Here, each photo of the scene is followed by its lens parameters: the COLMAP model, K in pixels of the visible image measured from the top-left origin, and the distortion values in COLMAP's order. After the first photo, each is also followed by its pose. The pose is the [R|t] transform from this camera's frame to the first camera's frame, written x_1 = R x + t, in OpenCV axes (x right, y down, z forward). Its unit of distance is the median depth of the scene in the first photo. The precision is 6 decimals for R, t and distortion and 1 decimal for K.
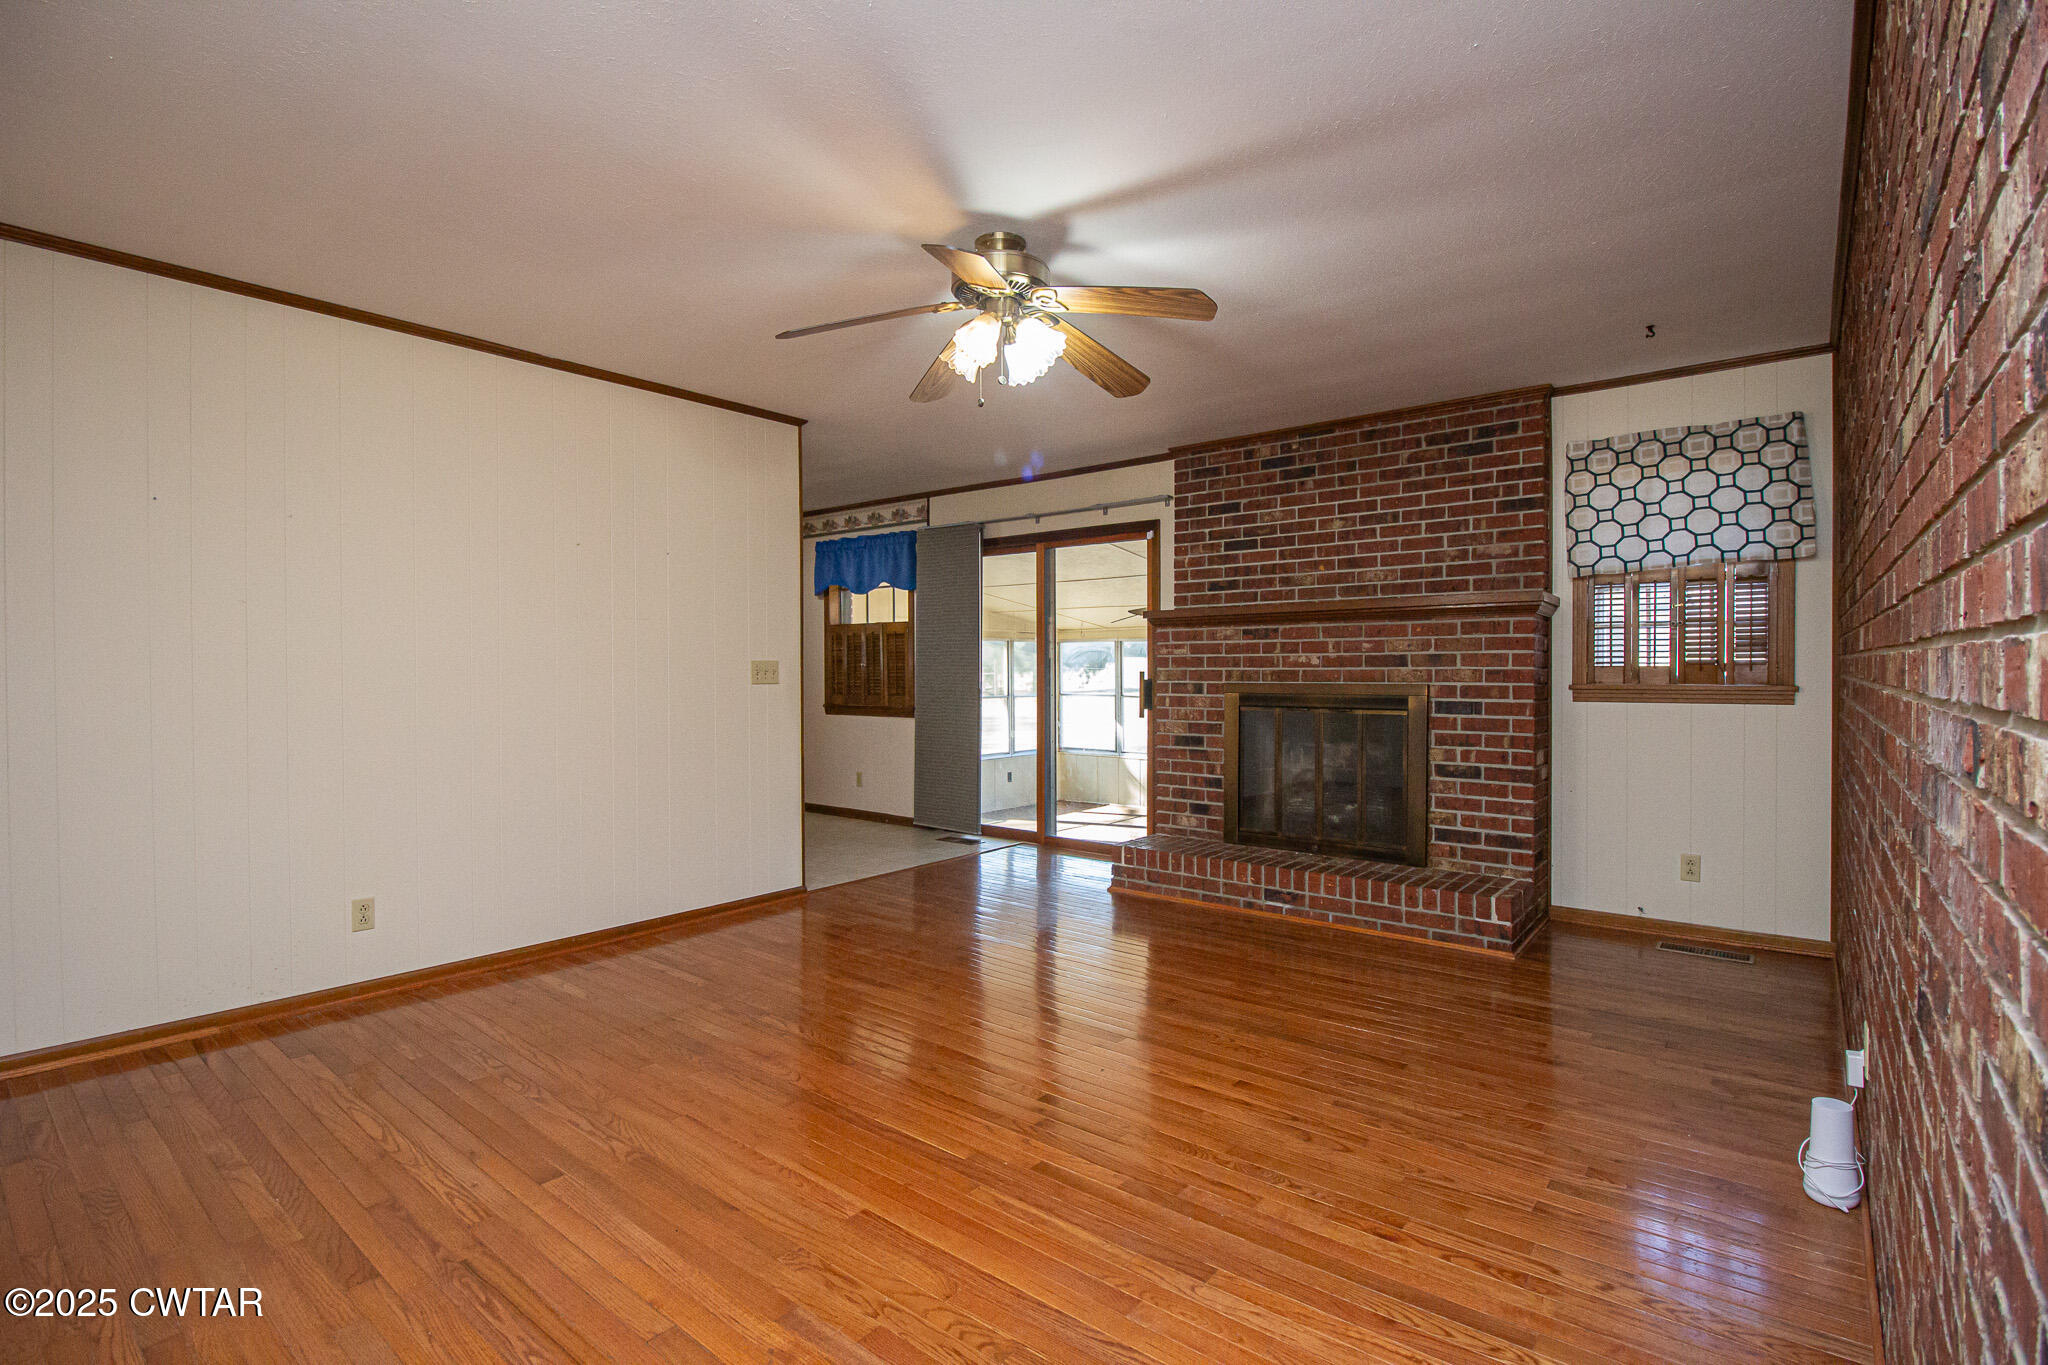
lens RADIAL K [[954.5, 0, 1037.9], [0, 954.5, 677.0], [0, 0, 1]] dist [-0.008215, -0.001166]
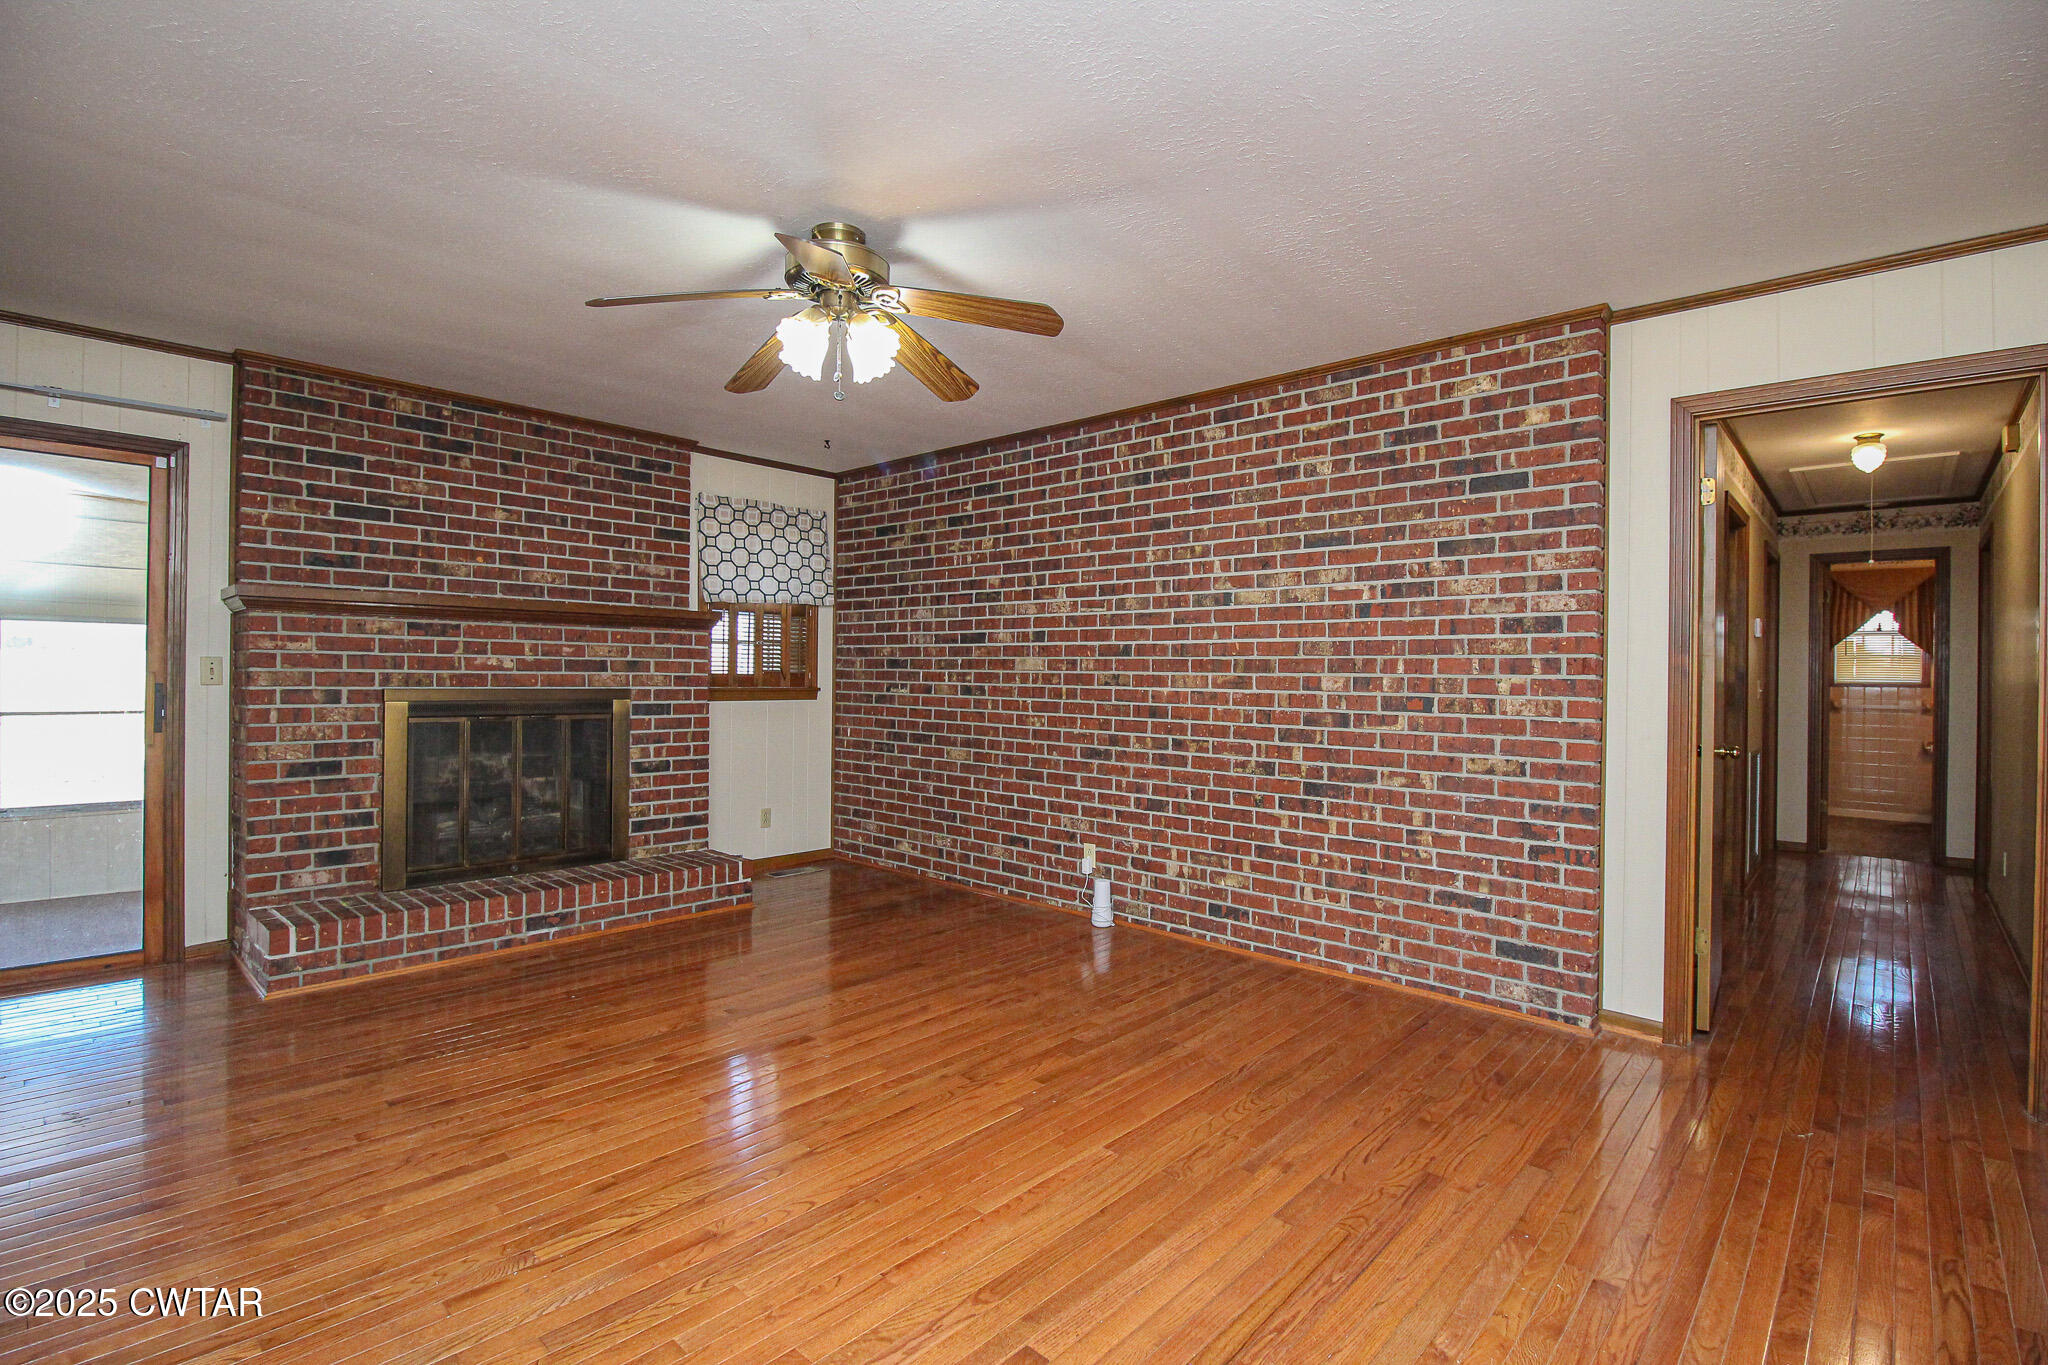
lens RADIAL K [[954.5, 0, 1034.3], [0, 954.5, 674.6], [0, 0, 1]] dist [-0.008215, -0.001166]
pose [[0.057633, 0.005438, 0.998323, -0.621987], [-0.004316, 0.999977, -0.005198, -0.004369], [-0.998328, -0.004009, 0.057655, 0.470905]]
